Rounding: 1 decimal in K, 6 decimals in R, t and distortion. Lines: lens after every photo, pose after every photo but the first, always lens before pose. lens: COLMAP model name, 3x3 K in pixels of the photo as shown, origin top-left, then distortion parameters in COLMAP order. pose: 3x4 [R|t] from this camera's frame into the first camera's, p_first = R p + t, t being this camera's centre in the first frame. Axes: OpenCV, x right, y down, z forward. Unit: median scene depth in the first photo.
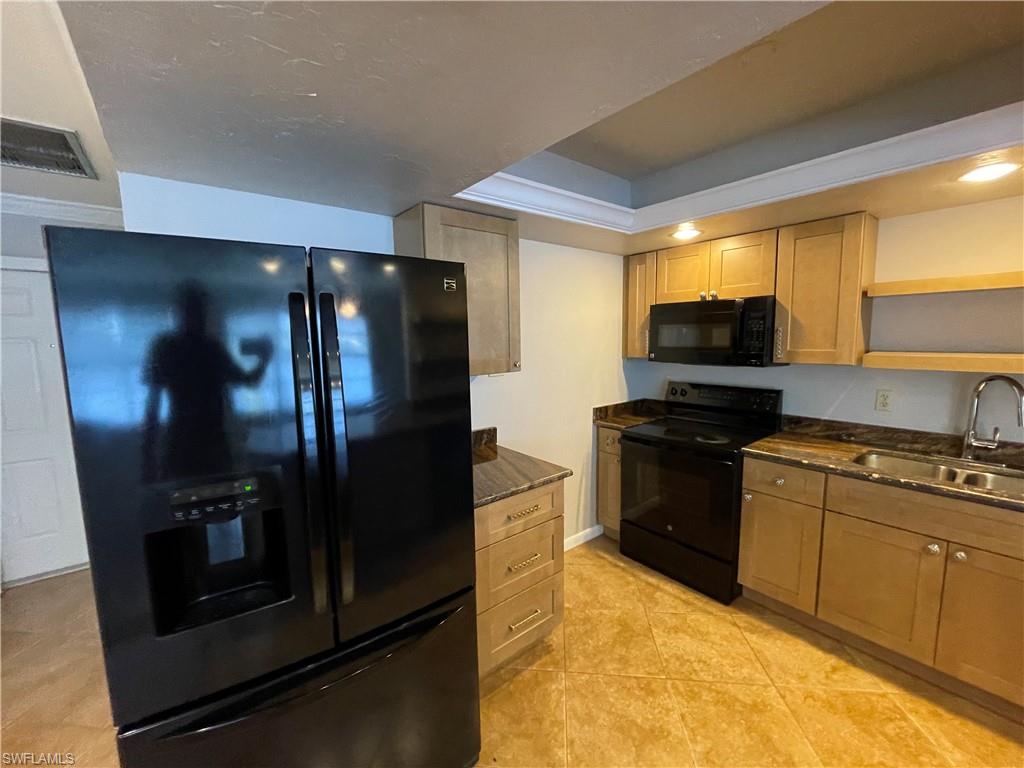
lens RADIAL K [[411.2, 0, 513.2], [0, 411.2, 383.7], [0, 0, 1]] dist [-0.005828, 0.000371]
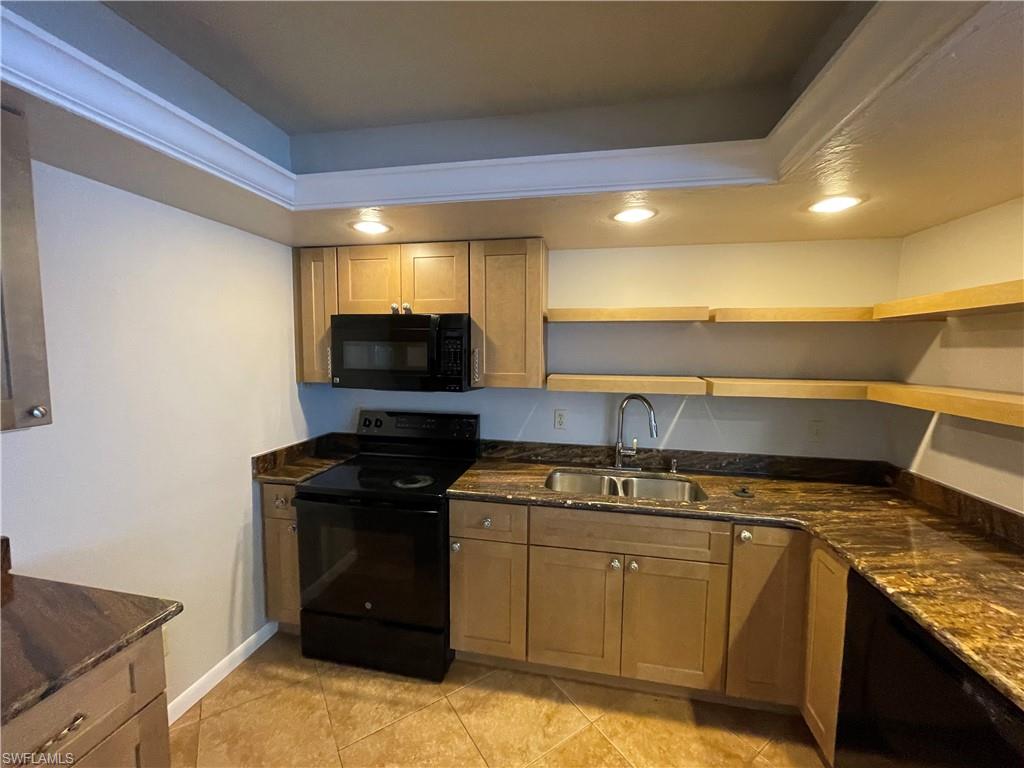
lens RADIAL K [[411.2, 0, 511.8], [0, 411.2, 382.2], [0, 0, 1]] dist [-0.005828, 0.000371]
pose [[0.765175, -0.026113, 0.643292, 0.120044], [0.052431, 0.998386, -0.021838, -0.039045], [-0.641684, 0.050438, 0.765309, 0.253401]]
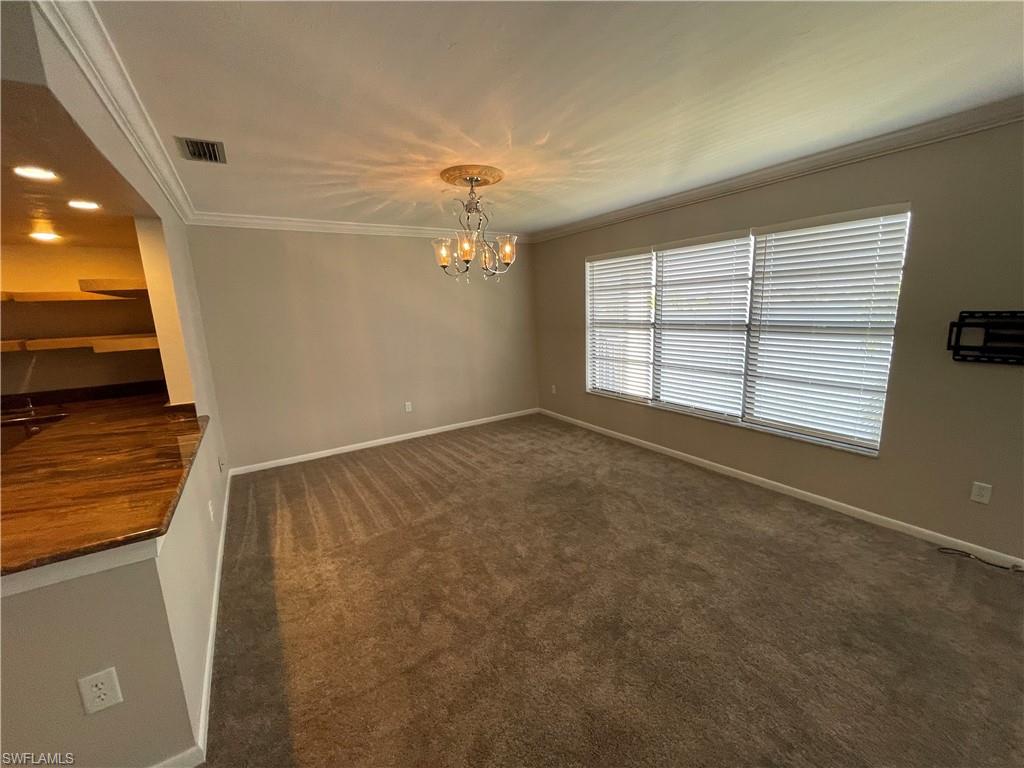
lens RADIAL K [[411.2, 0, 507.4], [0, 411.2, 383.8], [0, 0, 1]] dist [-0.005828, 0.000371]
pose [[0.107739, -0.170027, 0.979532, -0.137556], [0.151986, 0.976503, 0.152784, 0.132222], [-0.982493, 0.132414, 0.131049, -1.048020]]
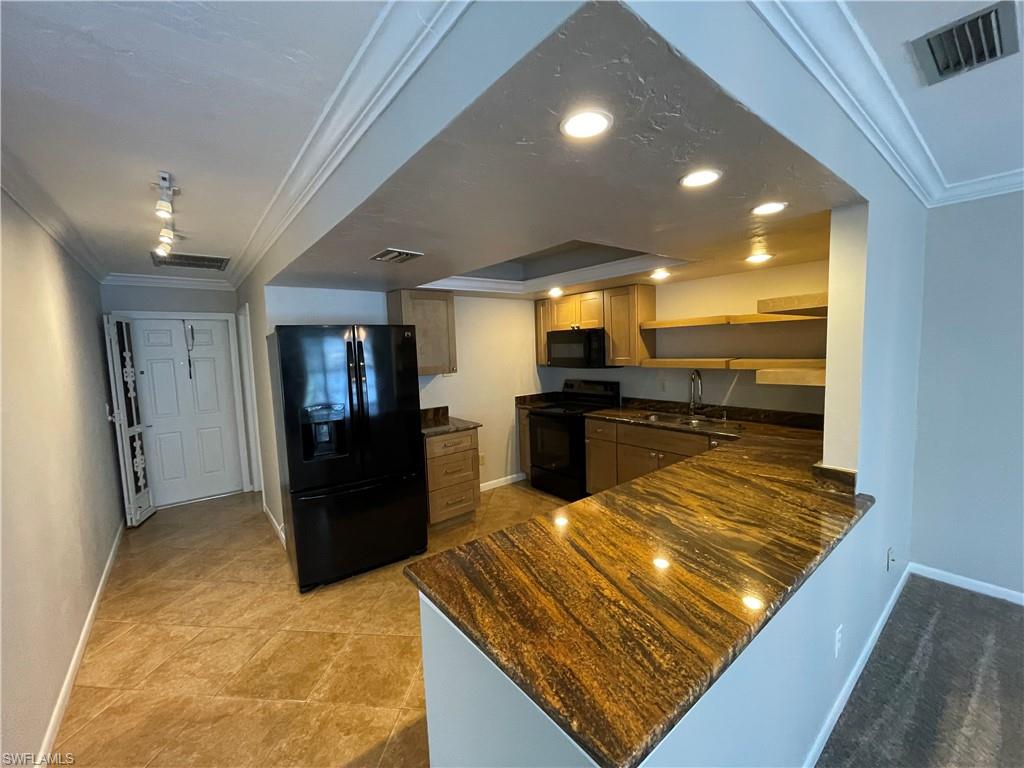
lens RADIAL K [[411.2, 0, 517.7], [0, 411.2, 384.7], [0, 0, 1]] dist [-0.005828, 0.000371]
pose [[0.999763, -0.018233, 0.011858, 0.251015], [0.018528, 0.999508, -0.025314, 0.070544], [-0.011390, 0.025528, 0.999609, -0.785078]]
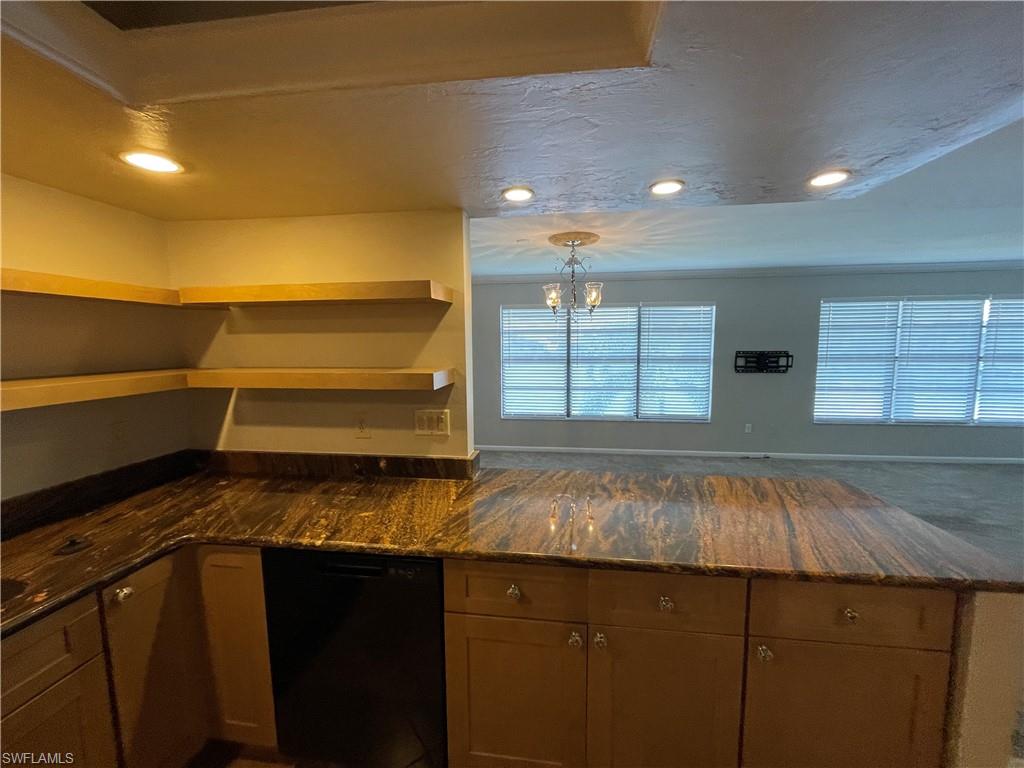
lens RADIAL K [[411.2, 0, 513.5], [0, 411.2, 382.2], [0, 0, 1]] dist [-0.005828, 0.000371]
pose [[-0.692706, -0.047061, 0.719683, 0.196508], [0.102788, 0.981241, 0.163100, -0.058599], [-0.713858, 0.186955, -0.674874, 0.503122]]
